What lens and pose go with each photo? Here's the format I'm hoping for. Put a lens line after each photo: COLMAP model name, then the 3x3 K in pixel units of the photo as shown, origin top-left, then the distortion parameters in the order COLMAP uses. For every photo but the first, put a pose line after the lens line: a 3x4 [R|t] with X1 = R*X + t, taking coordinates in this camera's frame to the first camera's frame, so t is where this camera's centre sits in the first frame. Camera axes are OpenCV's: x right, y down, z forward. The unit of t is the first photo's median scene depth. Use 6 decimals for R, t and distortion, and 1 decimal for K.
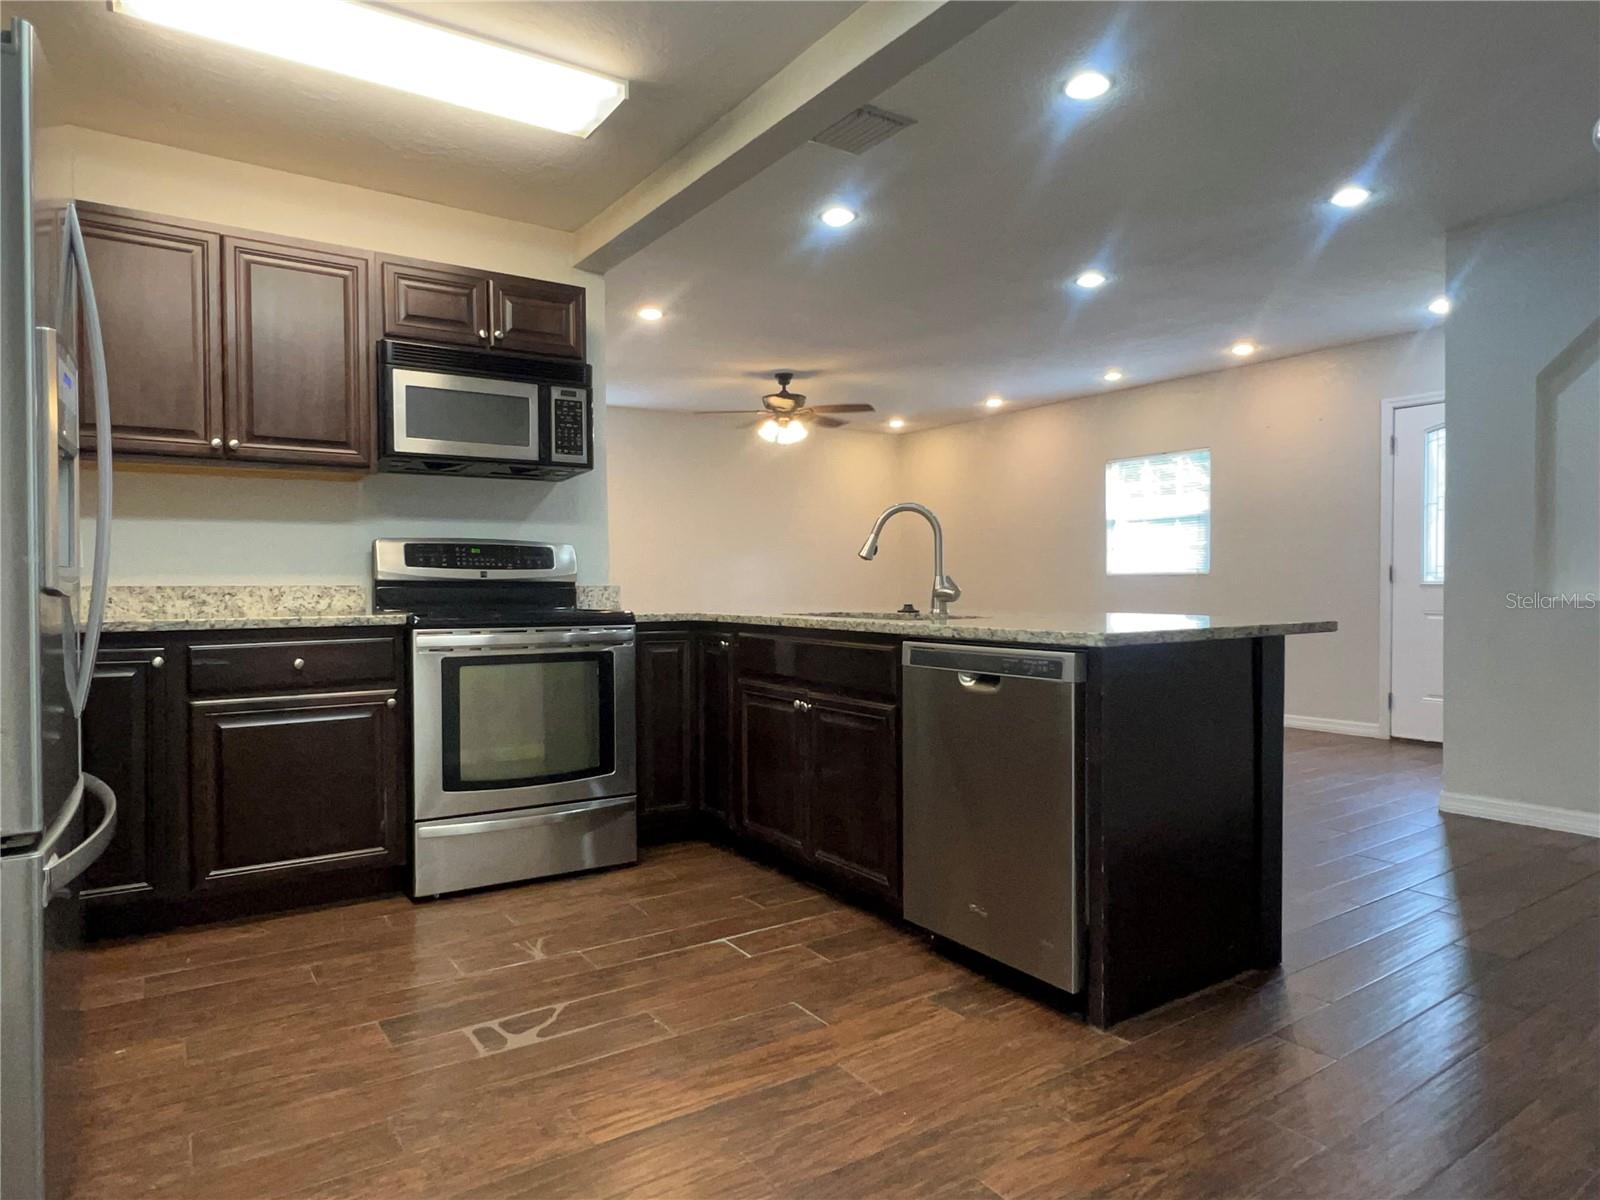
lens RADIAL K [[970.4, 0, 793.5], [0, 970.4, 603.0], [0, 0, 1]] dist [-0.002430, 0.000924]
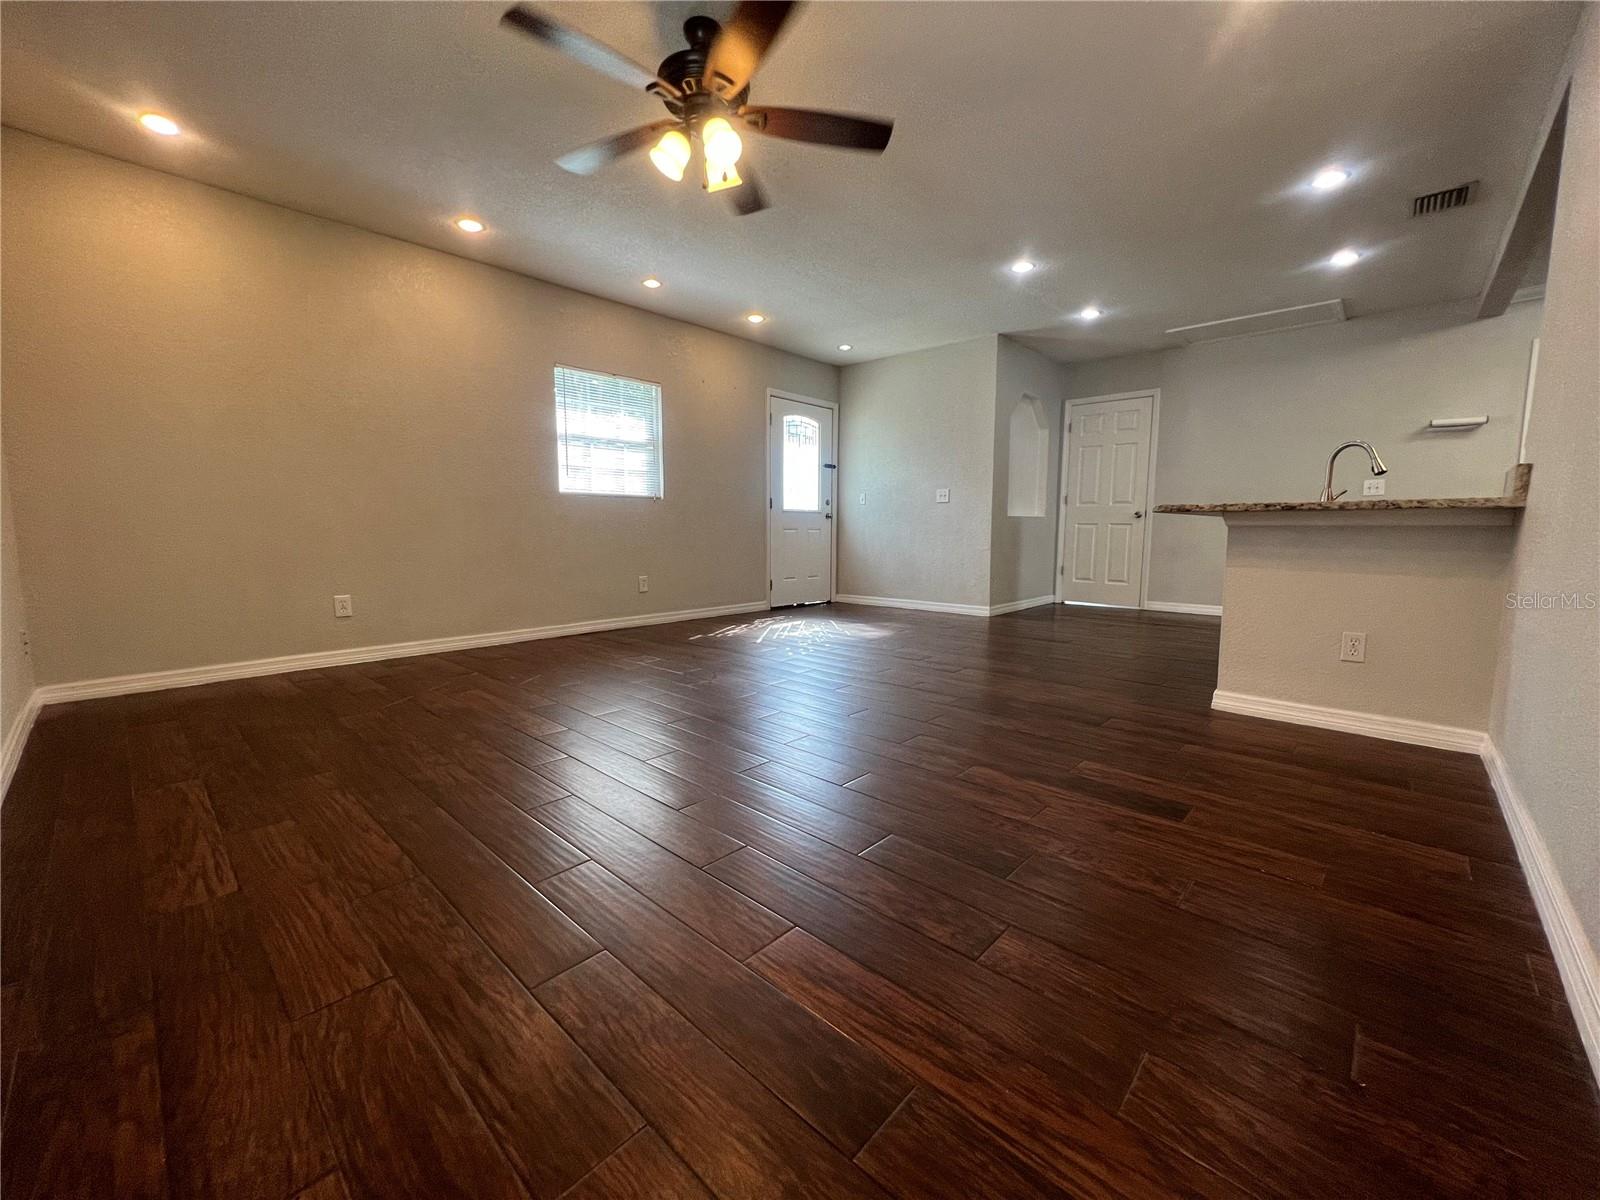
lens RADIAL K [[640.6, 0, 796.6], [0, 640.6, 597.5], [0, 0, 1]] dist [-0.001471, 0.000749]
pose [[-0.221021, -0.099628, 0.970167, -0.741113], [0.022532, 0.993981, 0.107206, 0.017708], [-0.975009, 0.045554, -0.217446, 2.197113]]
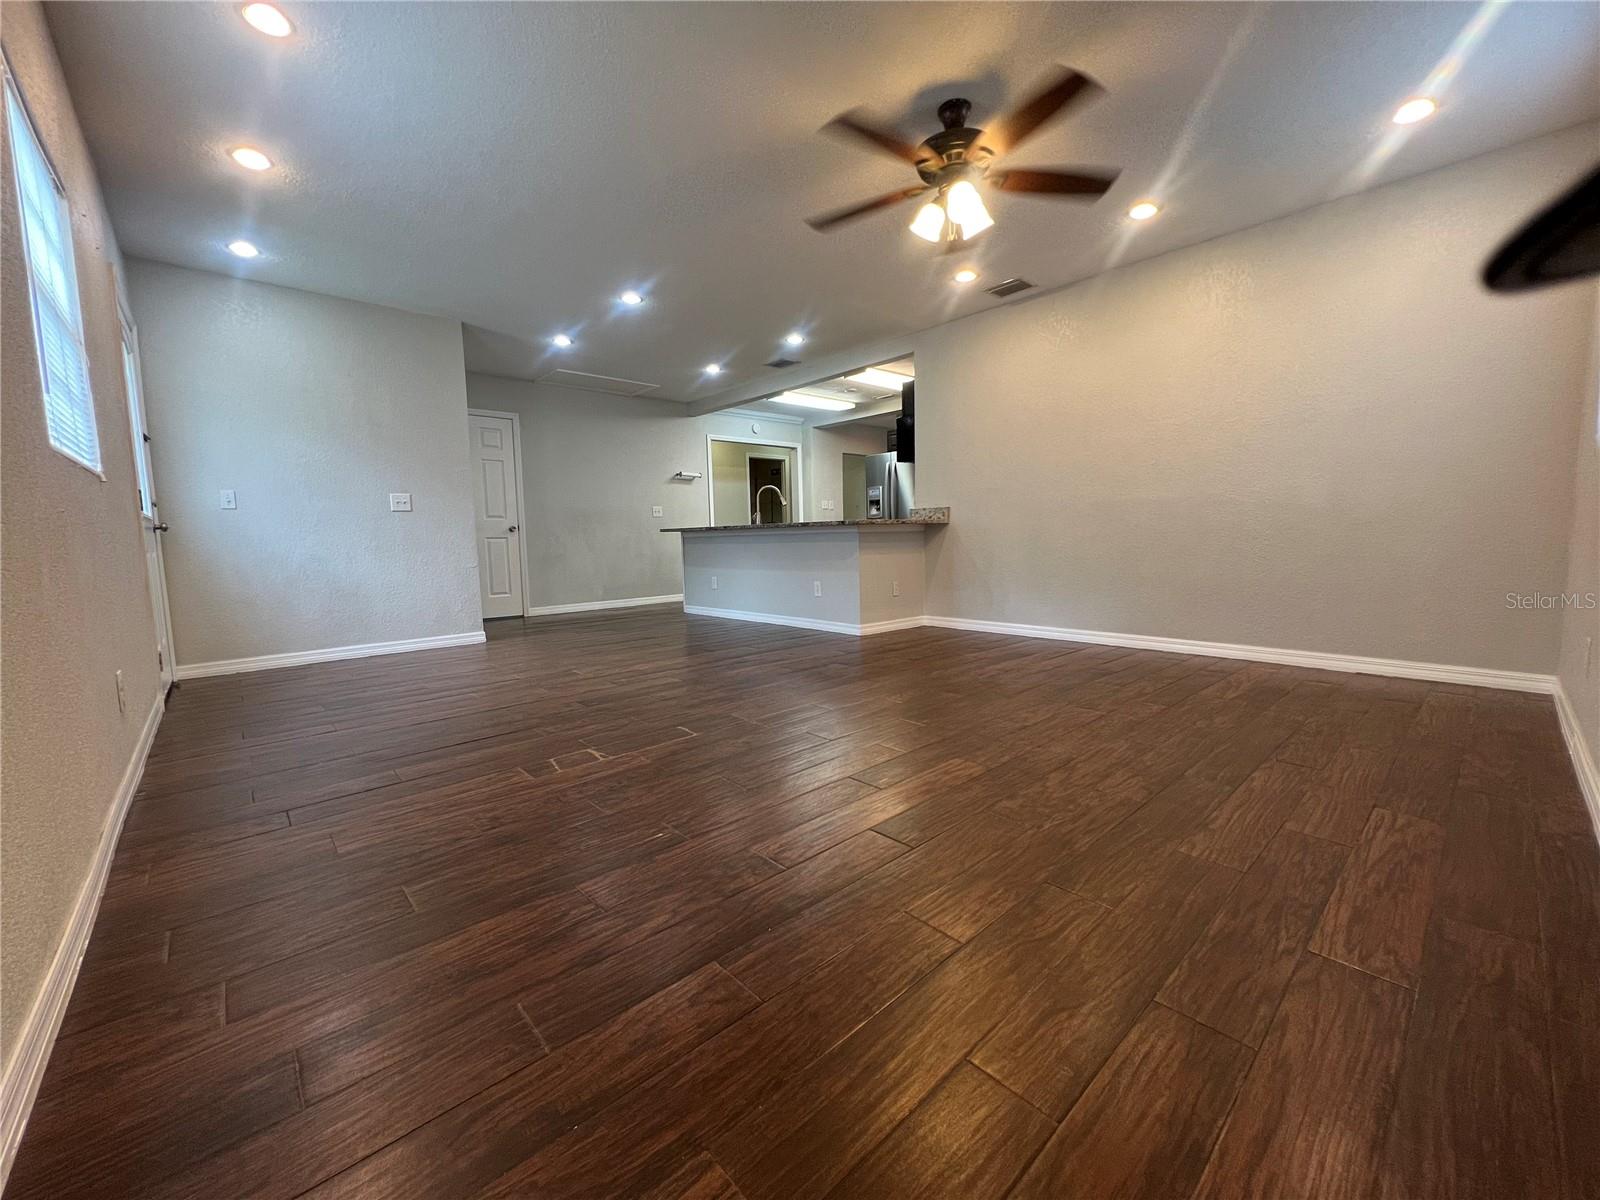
lens RADIAL K [[640.6, 0, 801.8], [0, 640.6, 595.8], [0, 0, 1]] dist [-0.001471, 0.000749]
pose [[-0.989167, 0.042776, -0.140427, 0.311010], [0.026211, 0.992696, 0.117760, -0.004515], [0.144438, 0.112803, -0.983063, 2.936643]]
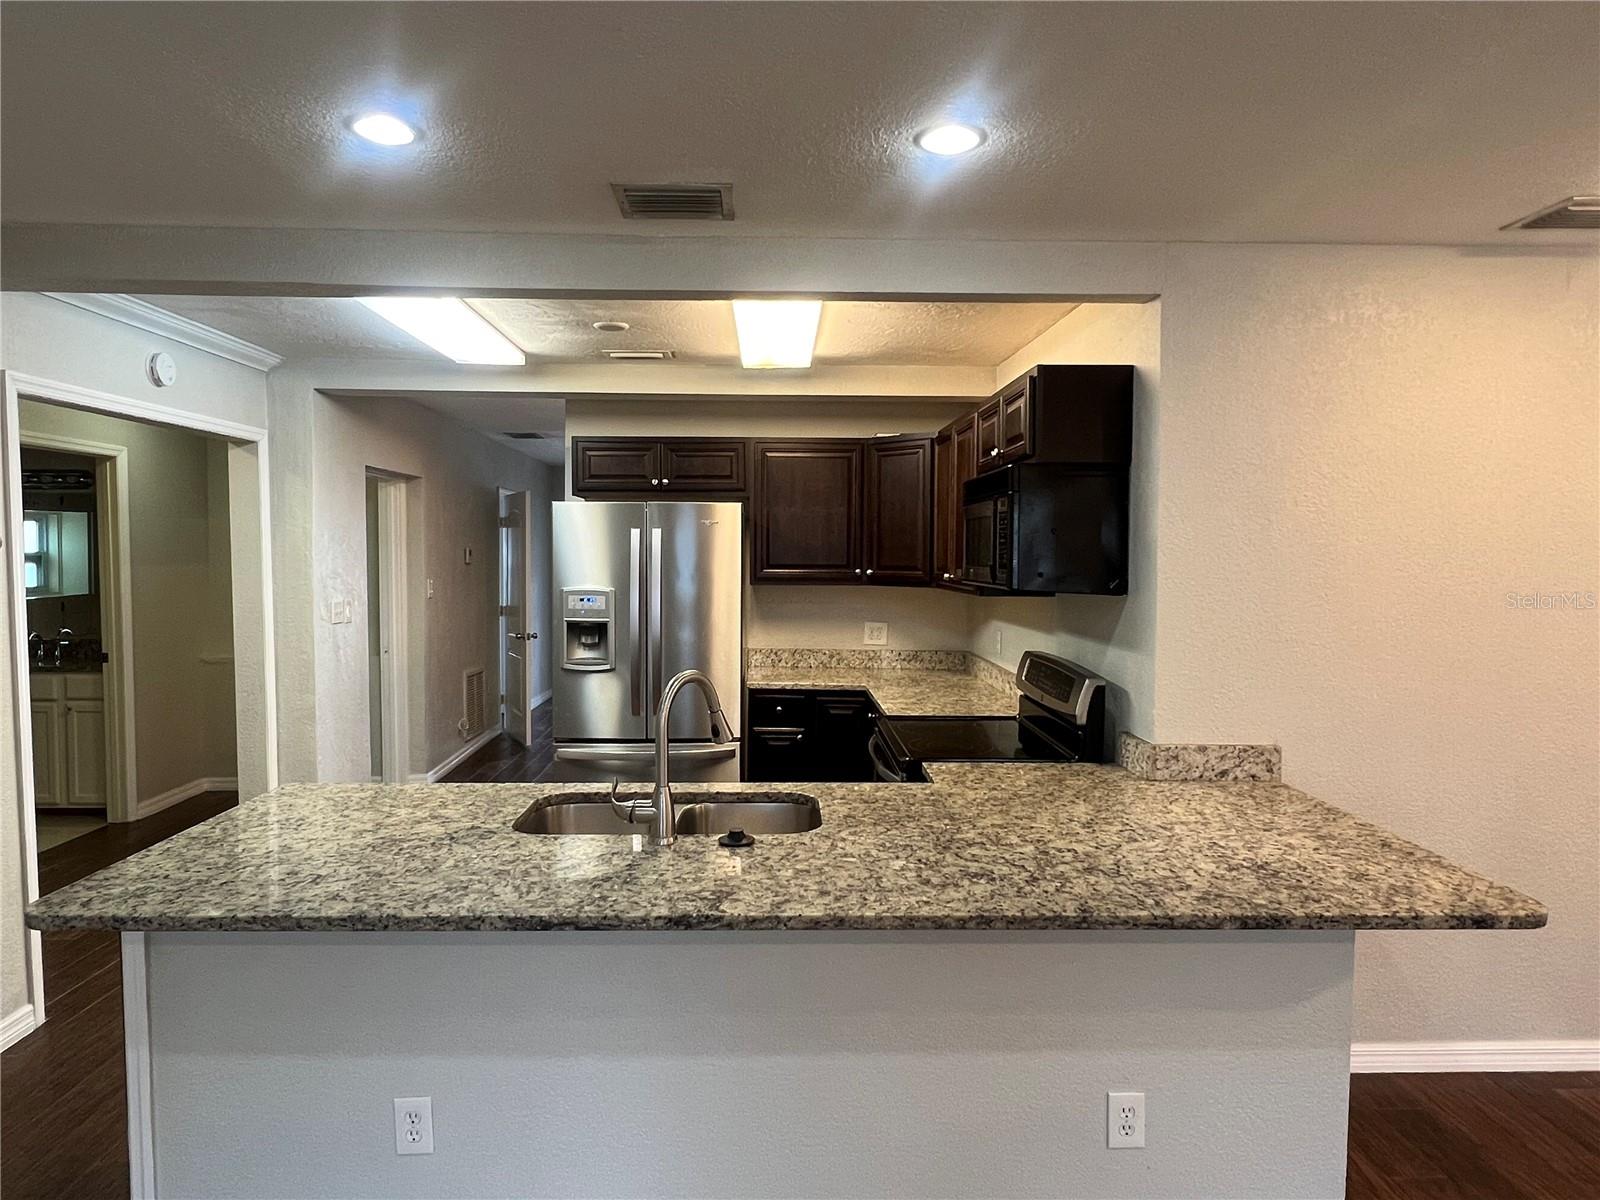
lens RADIAL K [[970.4, 0, 788.5], [0, 970.4, 599.6], [0, 0, 1]] dist [-0.002430, 0.000924]
pose [[-0.543660, 0.047656, -0.837952, 0.679085], [-0.018701, 0.997451, 0.068861, -0.210268], [0.839097, 0.053108, -0.541382, 1.480071]]
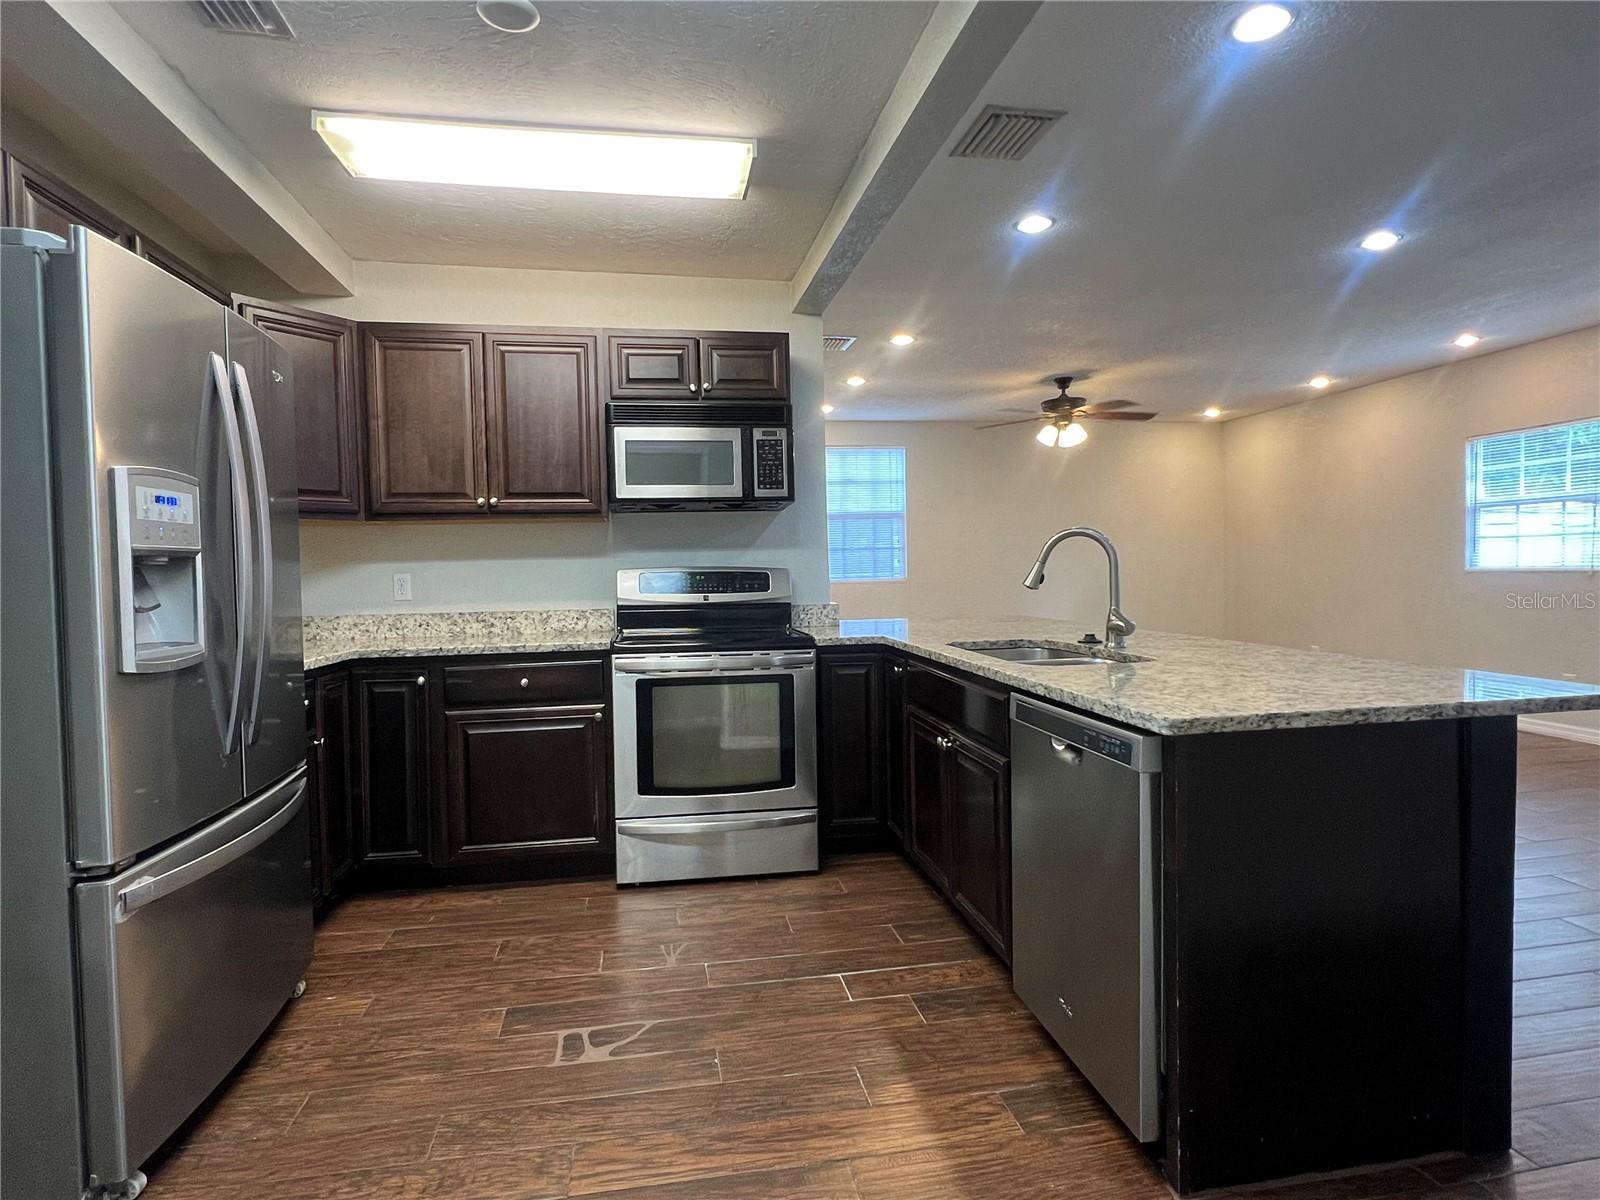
lens RADIAL K [[855.0, 0, 796.6], [0, 855.0, 600.5], [0, 0, 1]] dist [-0.000082, -0.000280]
pose [[0.913362, 0.002911, -0.407139, 0.211994], [0.006588, 0.999738, 0.021927, -0.055030], [0.407096, -0.022710, 0.913103, 0.146050]]
